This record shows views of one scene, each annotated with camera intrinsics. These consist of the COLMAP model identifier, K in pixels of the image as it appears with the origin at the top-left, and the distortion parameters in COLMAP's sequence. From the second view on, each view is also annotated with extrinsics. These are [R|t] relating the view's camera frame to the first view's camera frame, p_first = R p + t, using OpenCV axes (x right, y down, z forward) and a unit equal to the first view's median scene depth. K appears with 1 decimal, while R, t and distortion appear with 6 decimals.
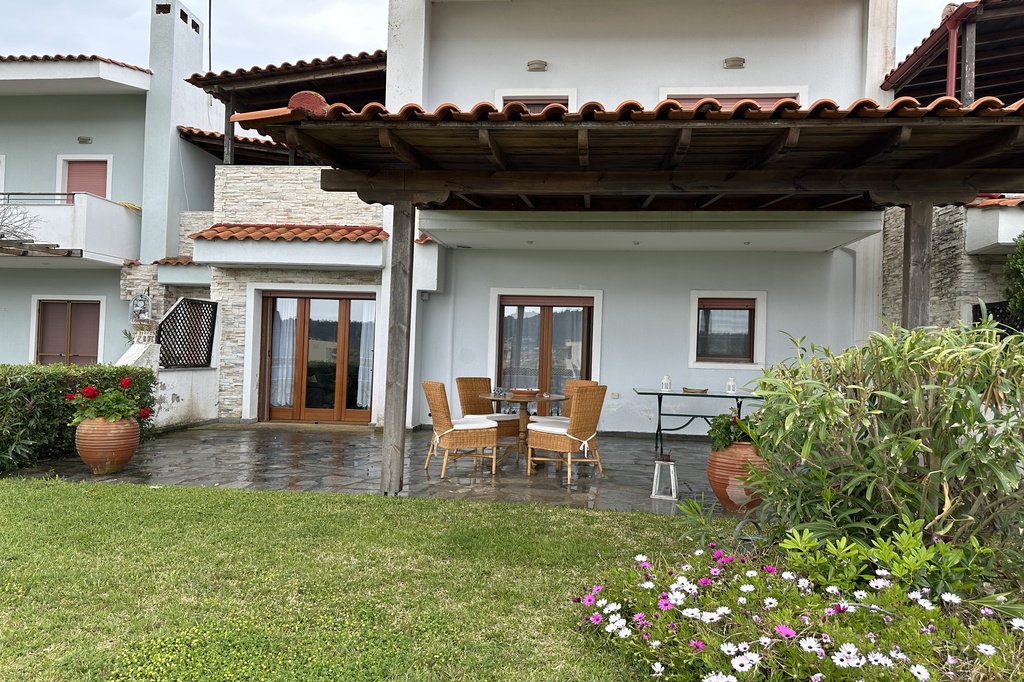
lens RADIAL K [[698.5, 0, 512.0], [0, 698.5, 341.0], [0, 0, 1]] dist [0.084693, -0.001249]
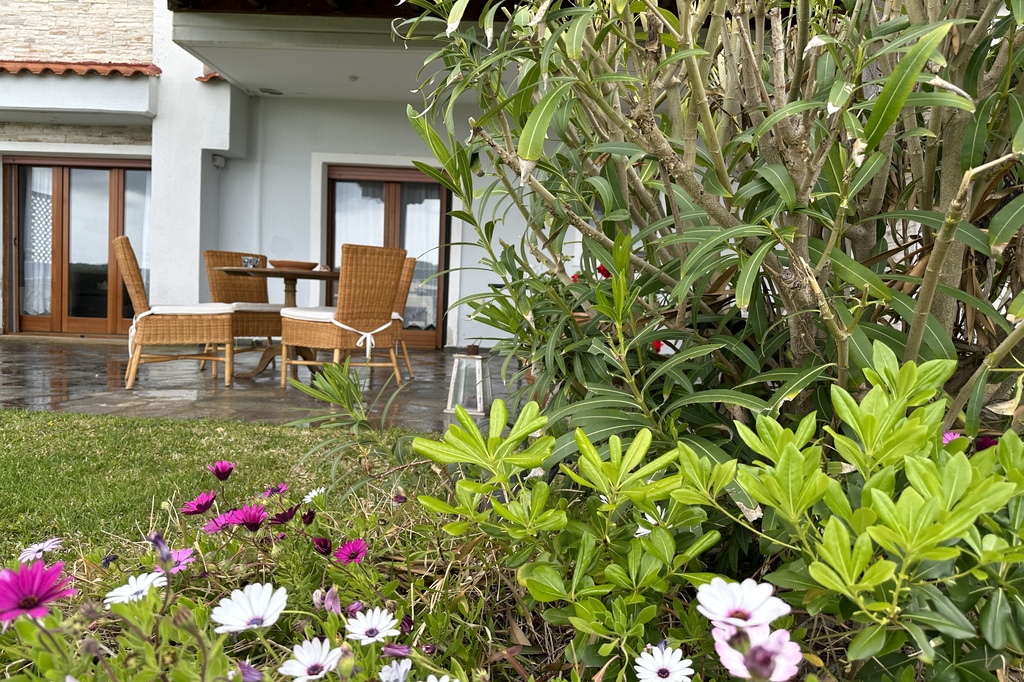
lens RADIAL K [[709.1, 0, 512.0], [0, 709.1, 341.0], [0, 0, 1]] dist [0.000518, -0.000961]
pose [[0.996782, 0.005285, 0.079986, 0.119711], [-0.010745, 0.997628, 0.067993, 0.068262], [-0.079437, -0.068634, 0.994474, 0.226339]]
